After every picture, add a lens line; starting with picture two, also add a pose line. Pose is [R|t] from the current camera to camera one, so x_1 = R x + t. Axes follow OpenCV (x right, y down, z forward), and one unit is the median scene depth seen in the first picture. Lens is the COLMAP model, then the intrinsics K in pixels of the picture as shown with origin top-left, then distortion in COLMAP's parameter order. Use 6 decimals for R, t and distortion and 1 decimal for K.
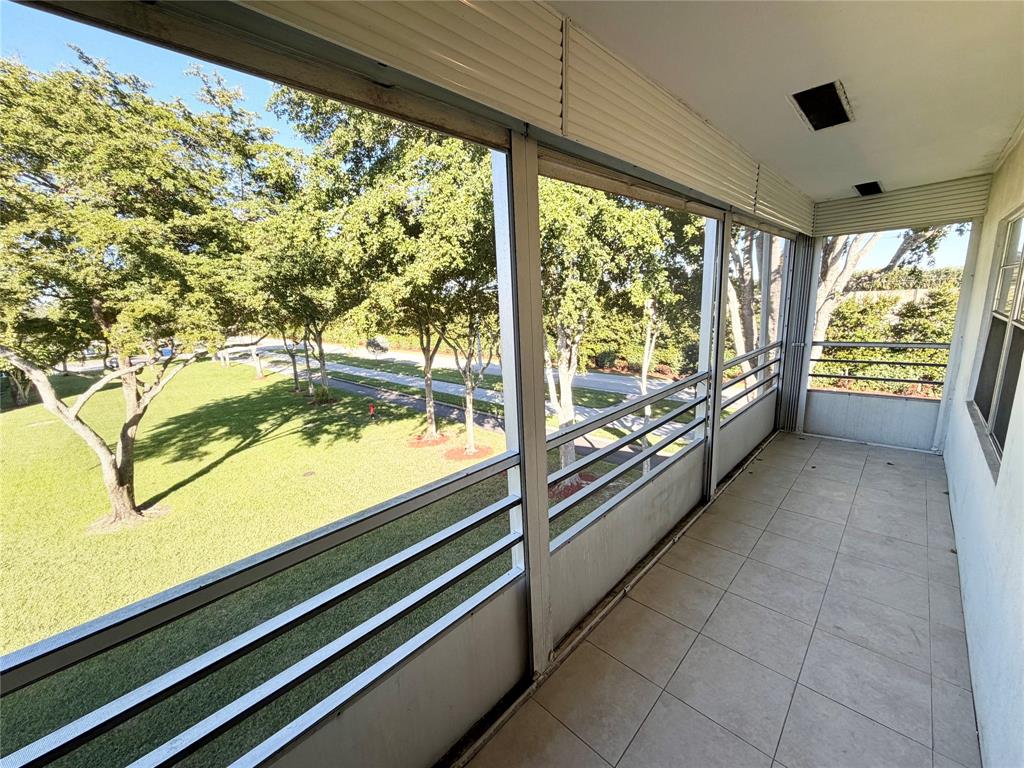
lens RADIAL K [[410.5, 0, 508.7], [0, 410.5, 386.0], [0, 0, 1]] dist [0.001262, 0.000101]
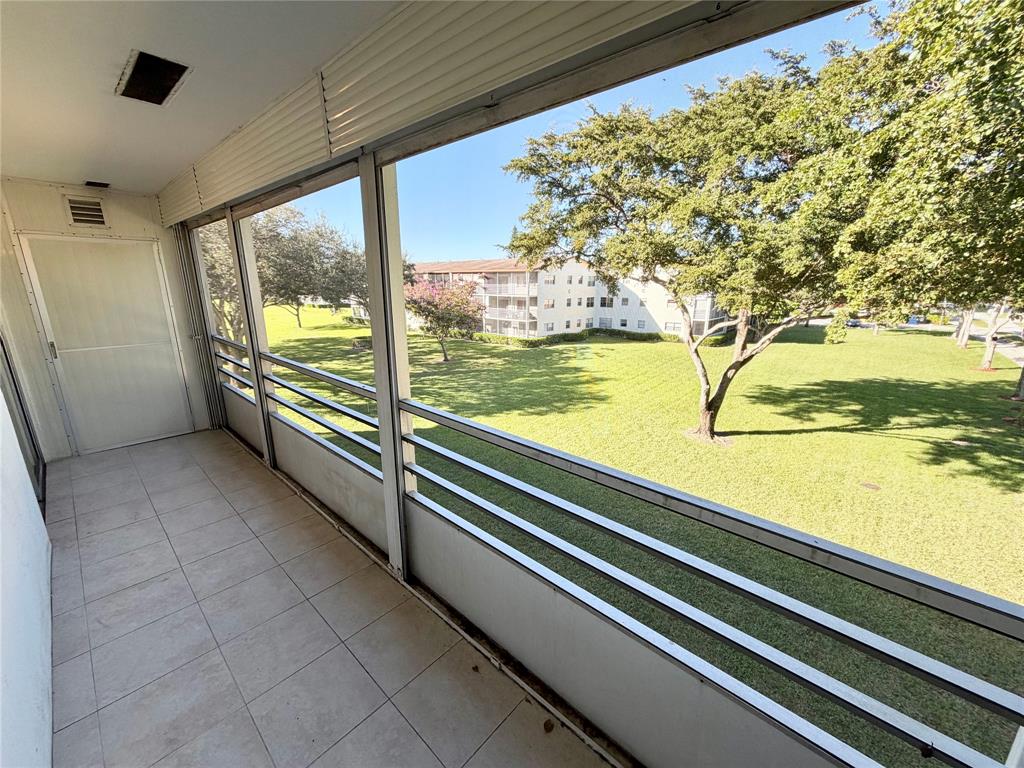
lens RADIAL K [[410.5, 0, 509.4], [0, 410.5, 385.5], [0, 0, 1]] dist [0.001262, 0.000101]
pose [[0.035353, 0.292003, -0.955764, 0.164198], [-0.206078, 0.937938, 0.278935, -0.040531], [0.977897, 0.187100, 0.093334, 0.160117]]
